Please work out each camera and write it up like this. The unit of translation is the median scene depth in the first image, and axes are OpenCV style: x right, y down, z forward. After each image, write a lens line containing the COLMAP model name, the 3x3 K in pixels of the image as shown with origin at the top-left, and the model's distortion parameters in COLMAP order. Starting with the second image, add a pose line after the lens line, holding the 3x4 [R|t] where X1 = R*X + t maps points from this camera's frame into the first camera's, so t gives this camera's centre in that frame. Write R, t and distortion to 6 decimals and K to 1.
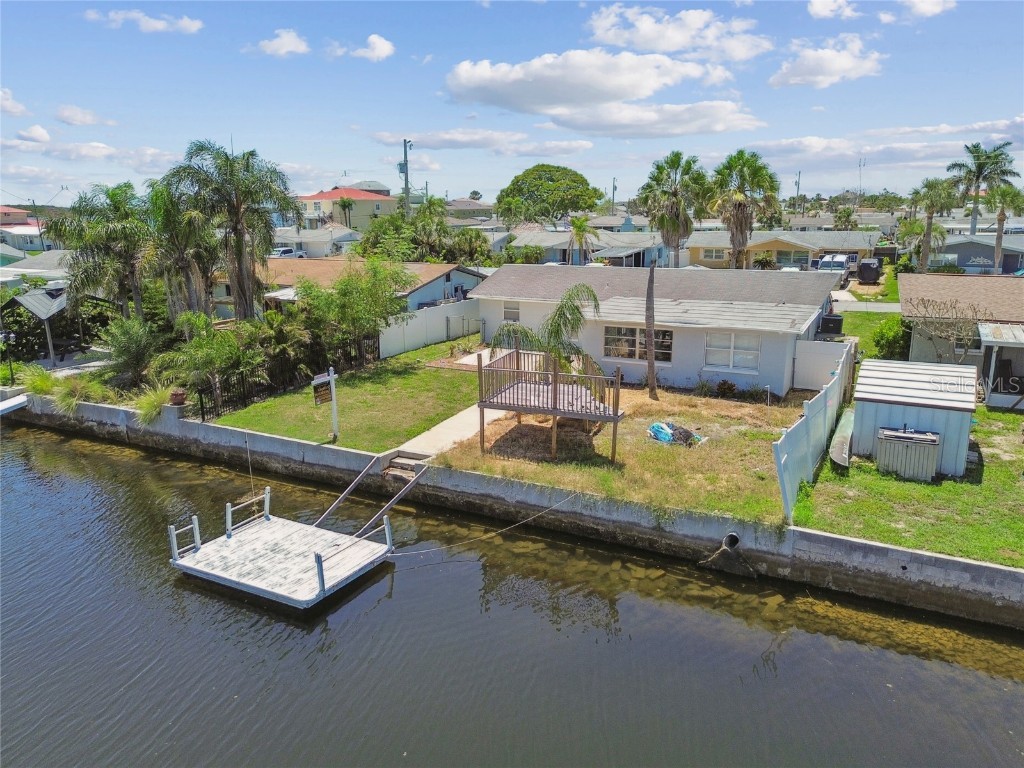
lens RADIAL K [[736.7, 0, 512.0], [0, 736.7, 384.0], [0, 0, 1]] dist [0.073110, -0.087417]
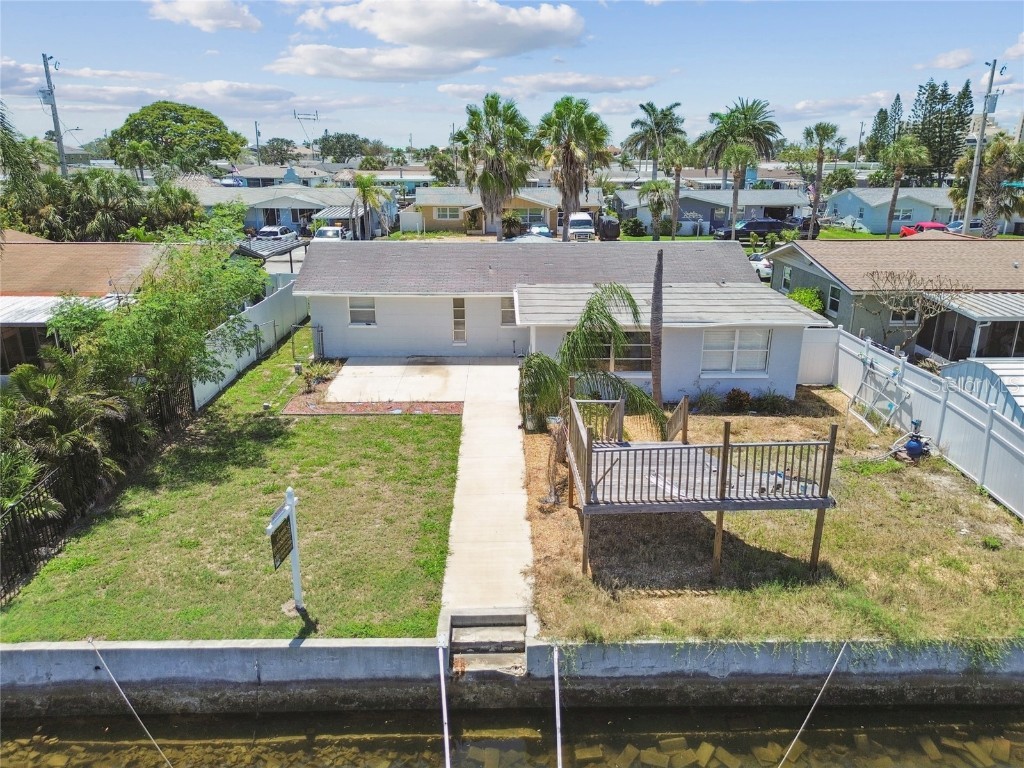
lens RADIAL K [[734.0, 0, 512.0], [0, 734.0, 384.0], [0, 0, 1]] dist [0.062774, -0.068371]
pose [[0.874219, -0.132982, 0.466966, -0.348708], [0.102078, 0.990605, 0.091002, -0.128296], [-0.474680, -0.031888, 0.879581, 0.493278]]
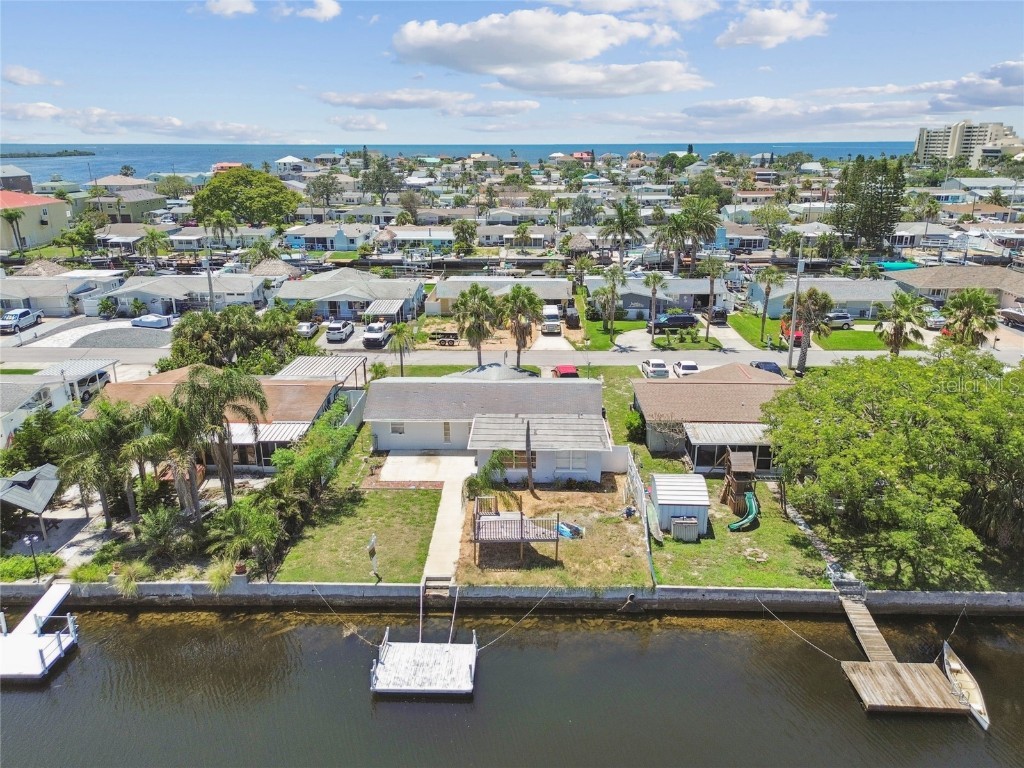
lens RADIAL K [[725.1, 0, 512.0], [0, 725.1, 384.0], [0, 0, 1]] dist [0.064316, -0.064785]
pose [[0.894746, -0.131331, 0.426828, -0.617301], [0.098329, 0.990260, 0.098569, -0.475492], [-0.435616, -0.046225, 0.898945, -0.521590]]
